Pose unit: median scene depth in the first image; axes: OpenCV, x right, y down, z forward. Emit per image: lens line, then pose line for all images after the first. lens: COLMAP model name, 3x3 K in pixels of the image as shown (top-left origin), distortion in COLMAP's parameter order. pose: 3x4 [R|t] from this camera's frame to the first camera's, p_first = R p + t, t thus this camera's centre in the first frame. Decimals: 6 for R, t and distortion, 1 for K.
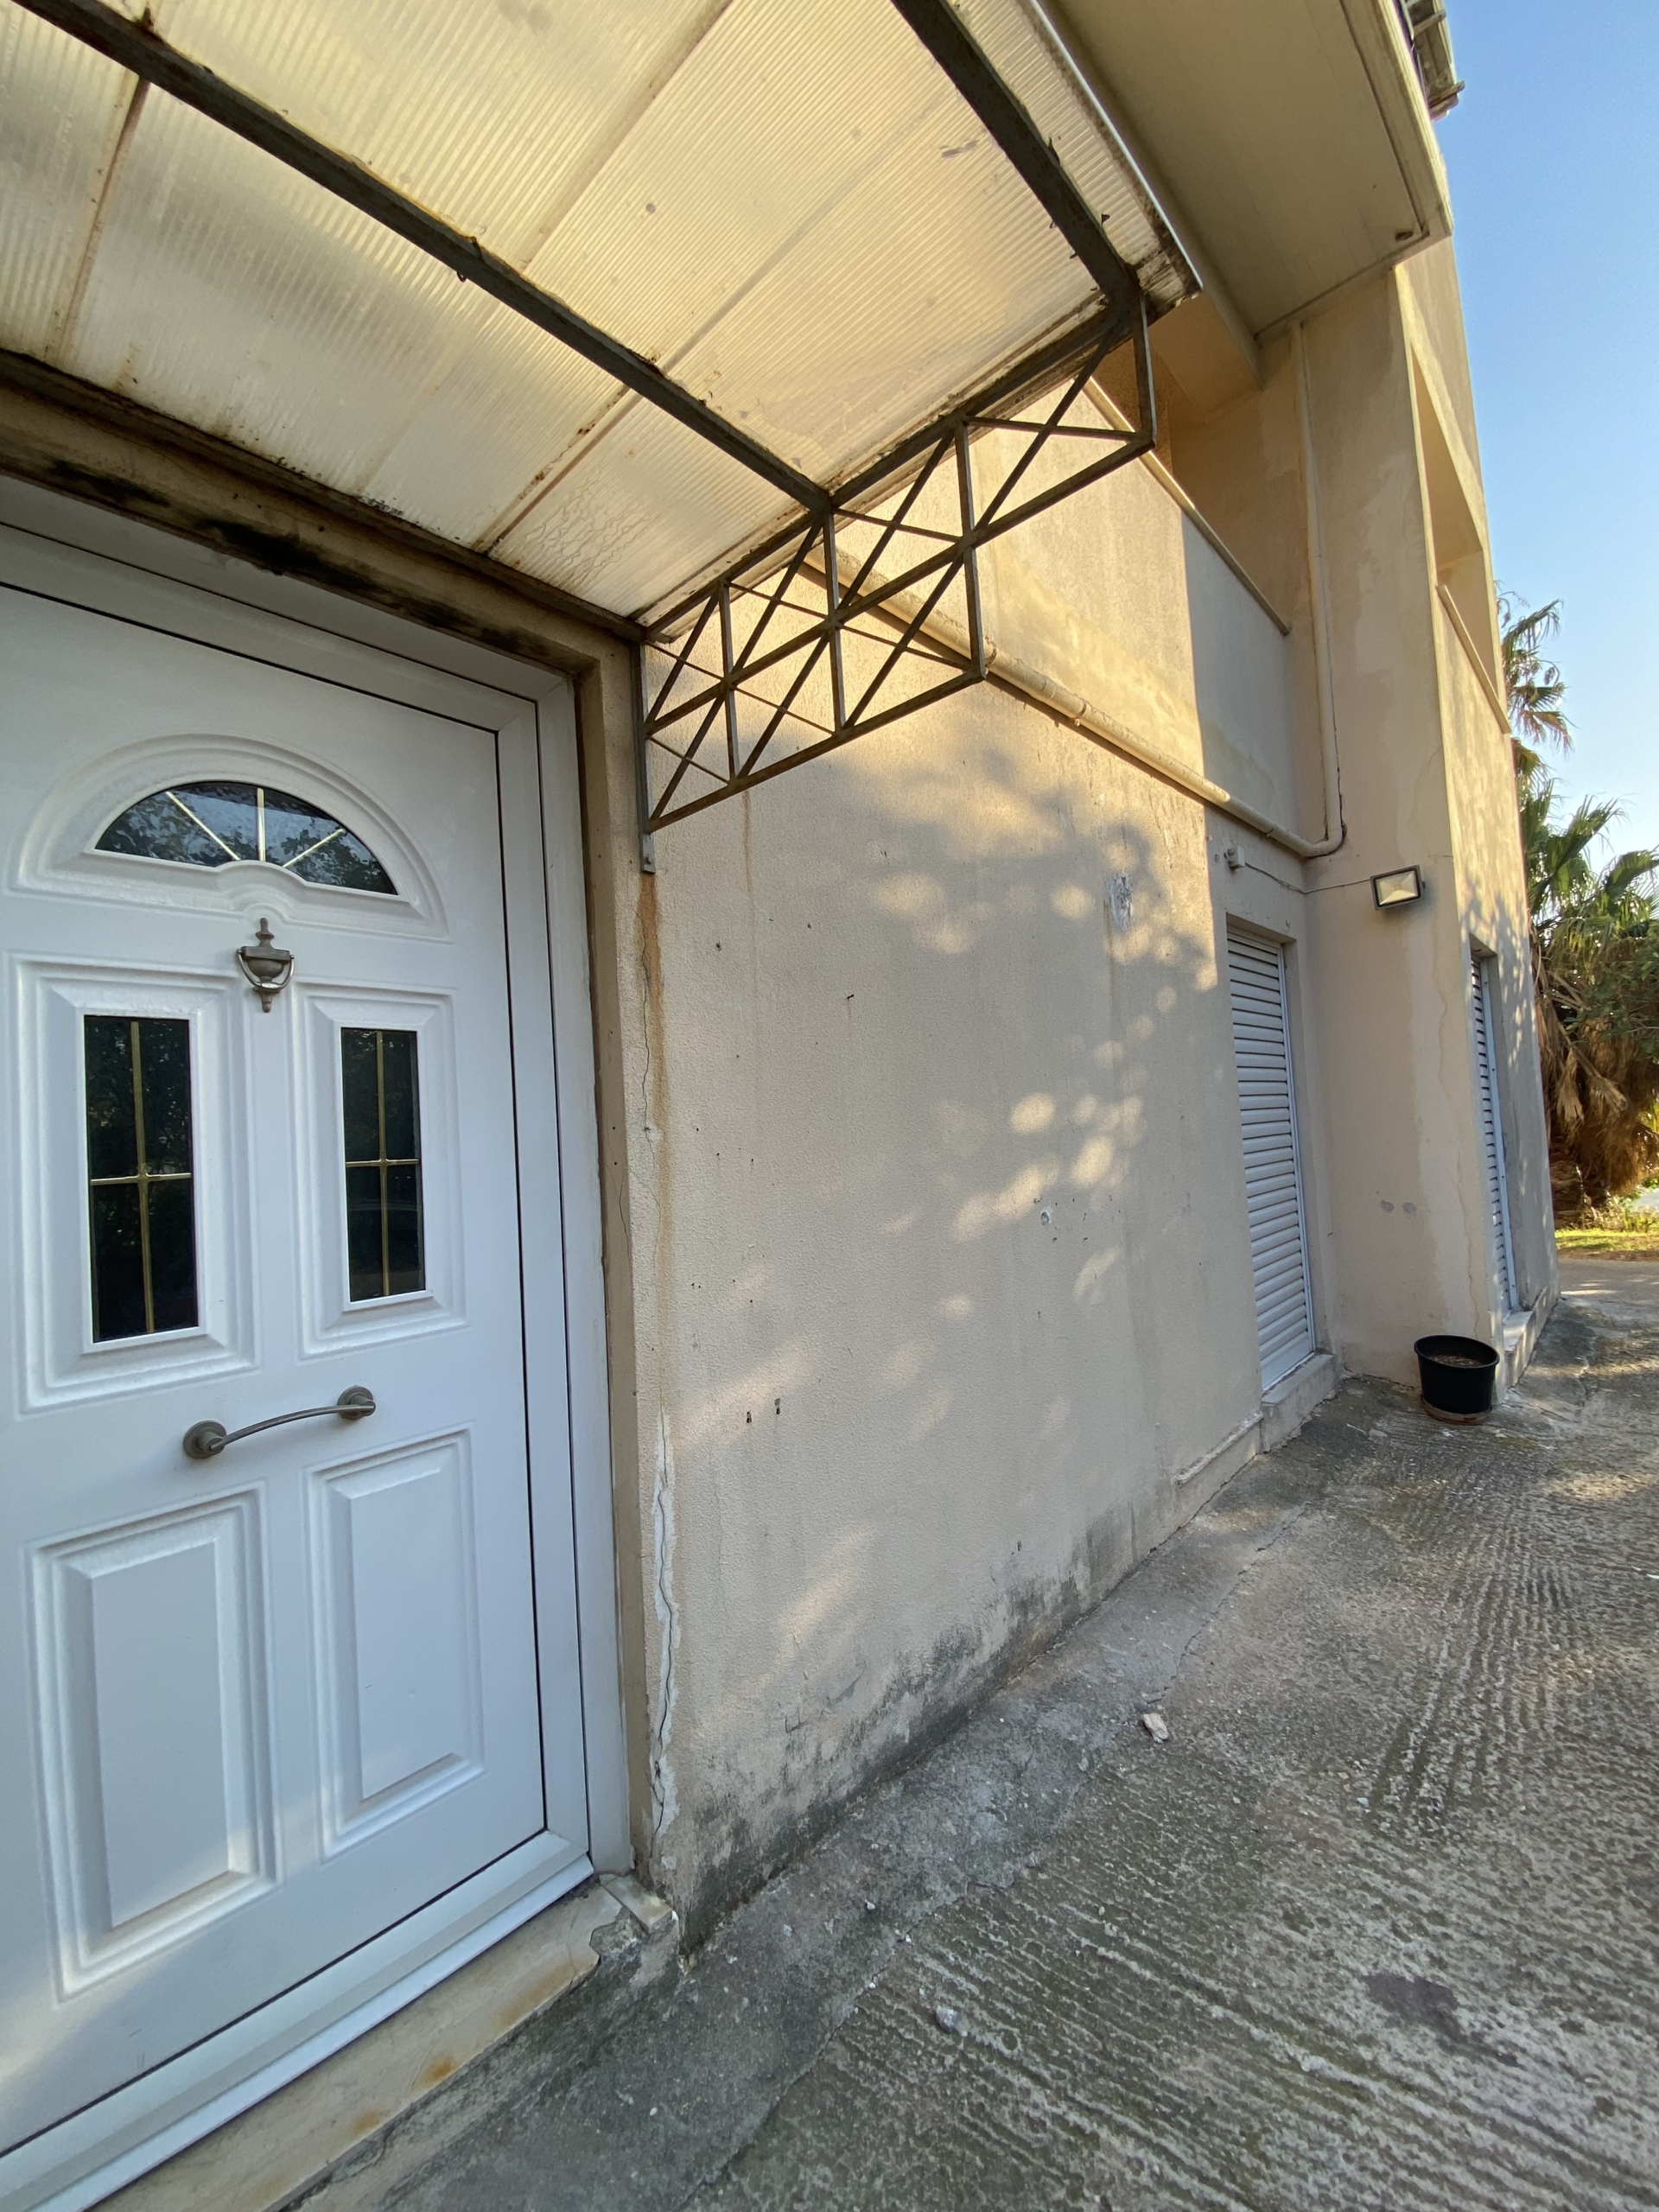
lens RADIAL K [[900.5, 0, 822.7], [0, 900.5, 1100.3], [0, 0, 1]] dist [0.020007, -0.021508]
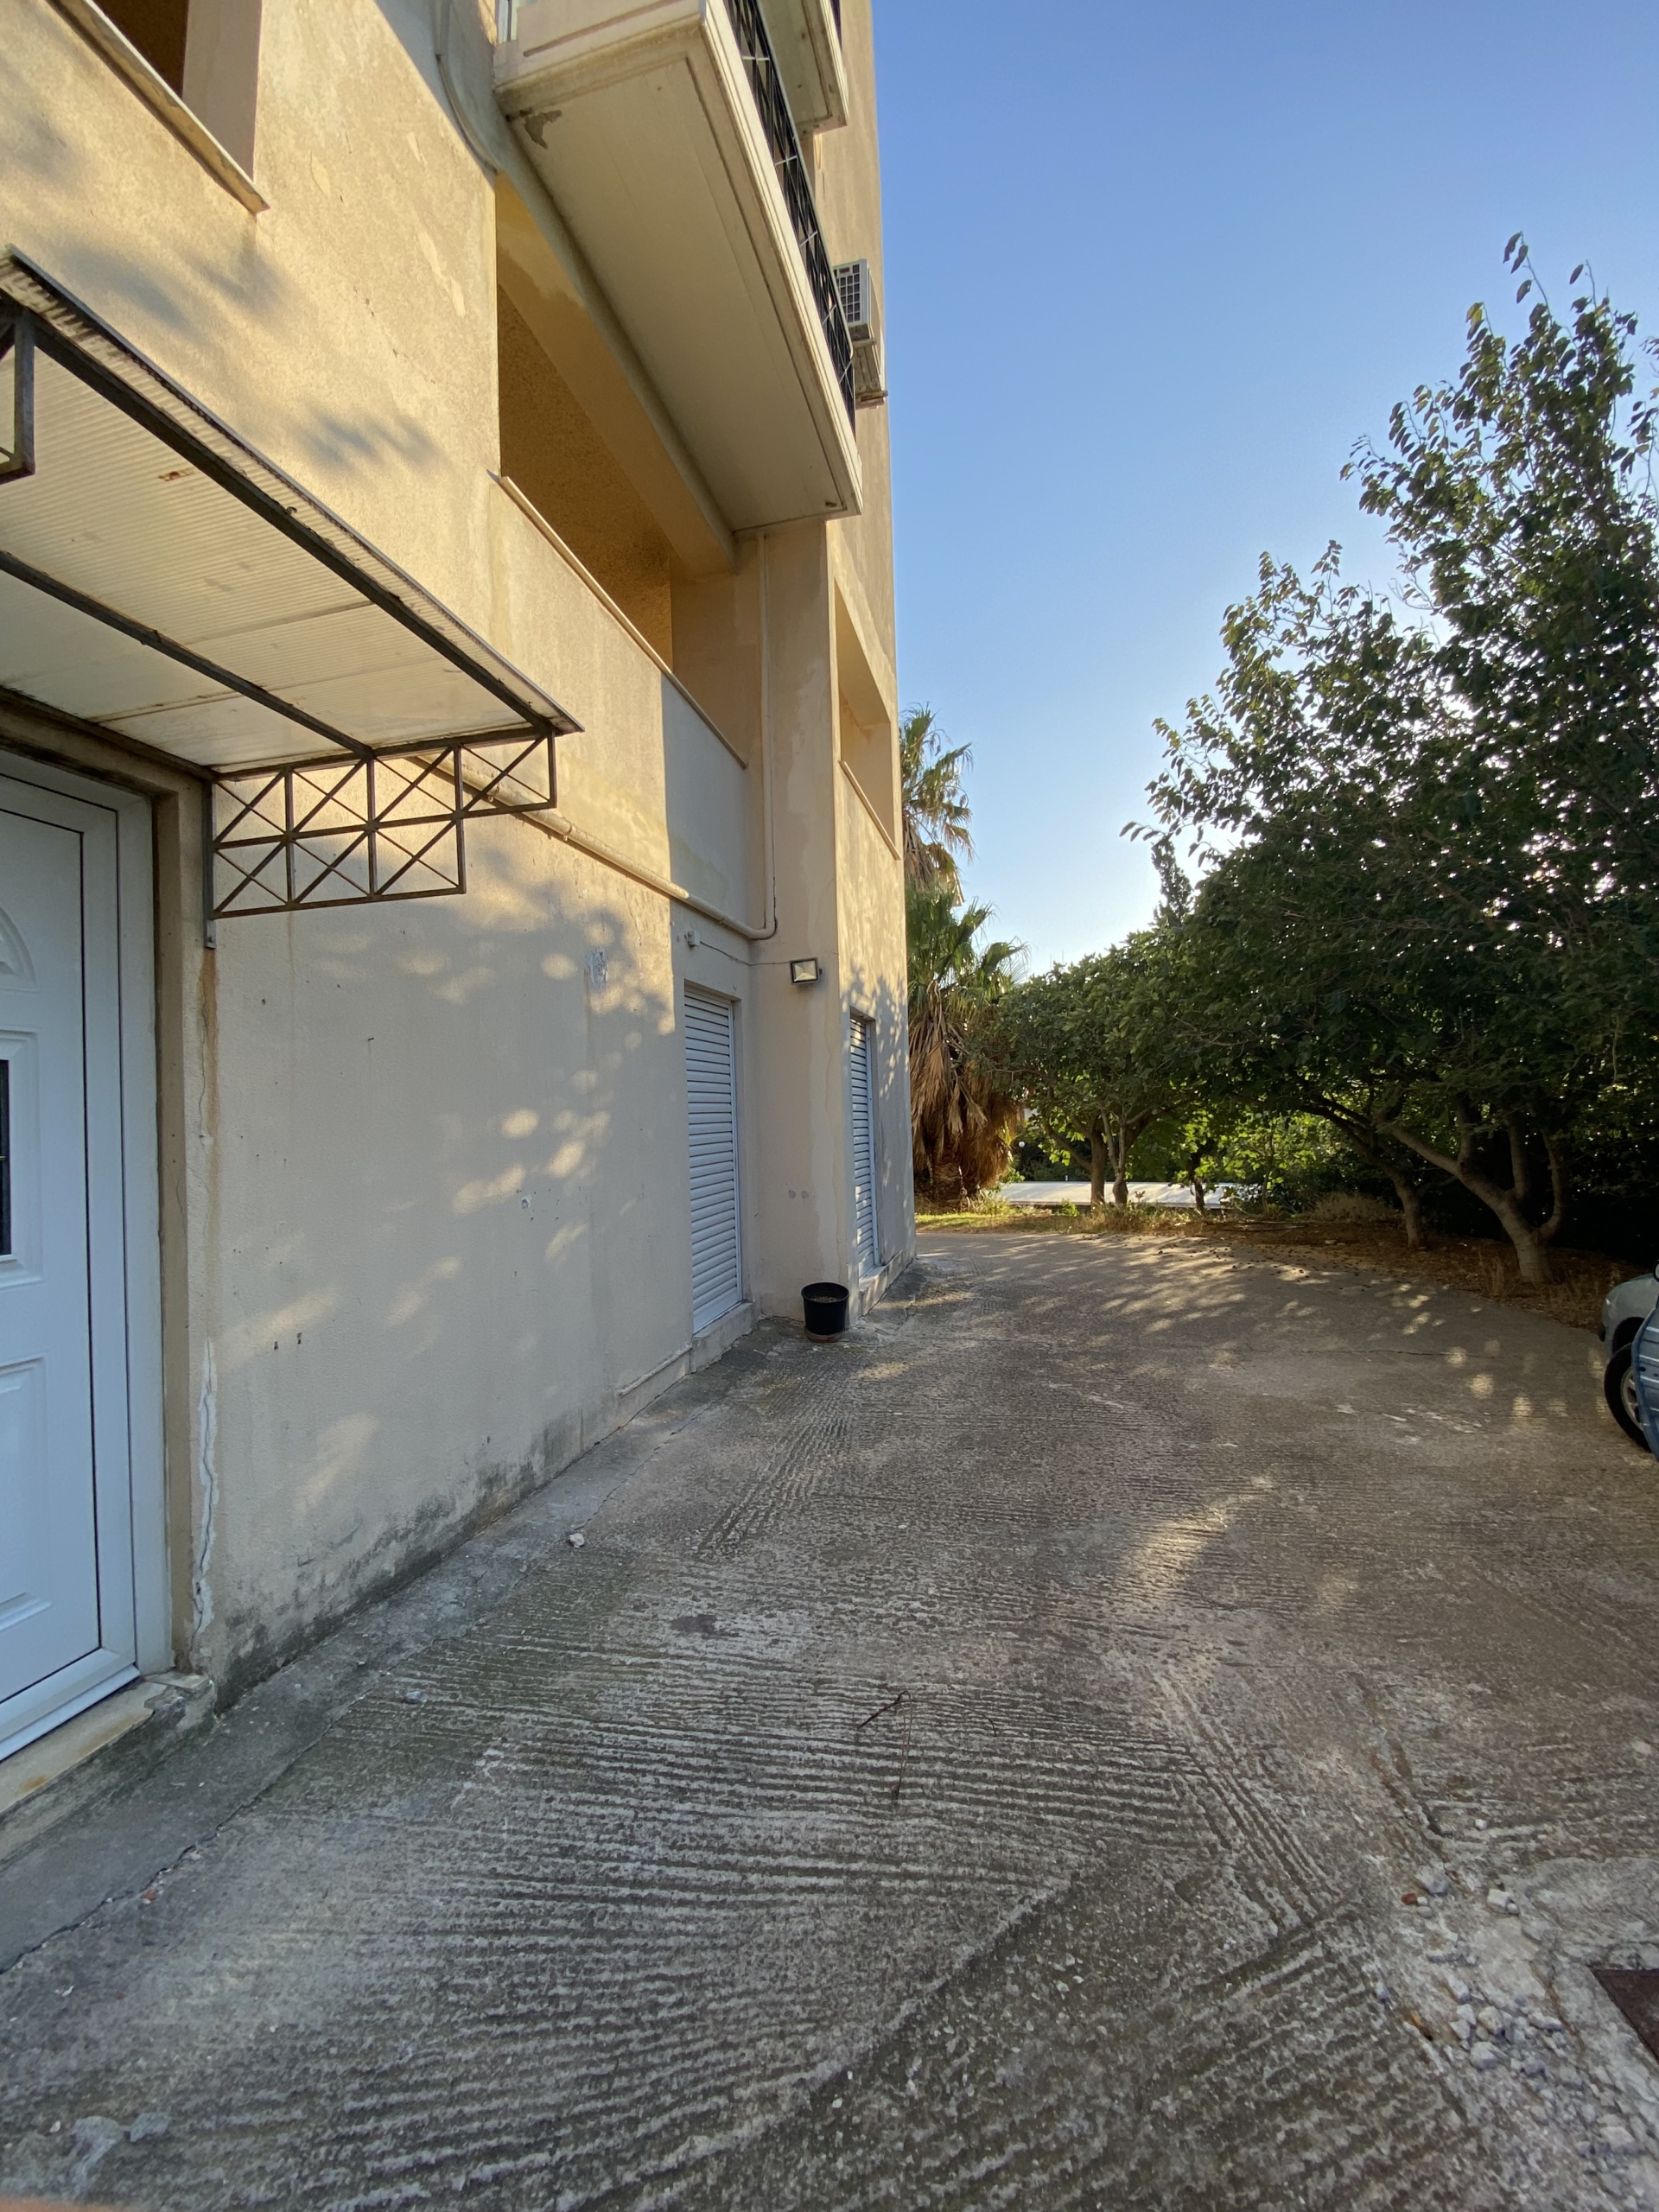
lens RADIAL K [[900.5, 0, 822.7], [0, 900.5, 1100.3], [0, 0, 1]] dist [0.020007, -0.021508]
pose [[0.873239, 0.038196, 0.485793, -0.038654], [-0.036833, 0.999245, -0.012357, -0.038222], [-0.485898, -0.007102, 0.873987, -0.616773]]
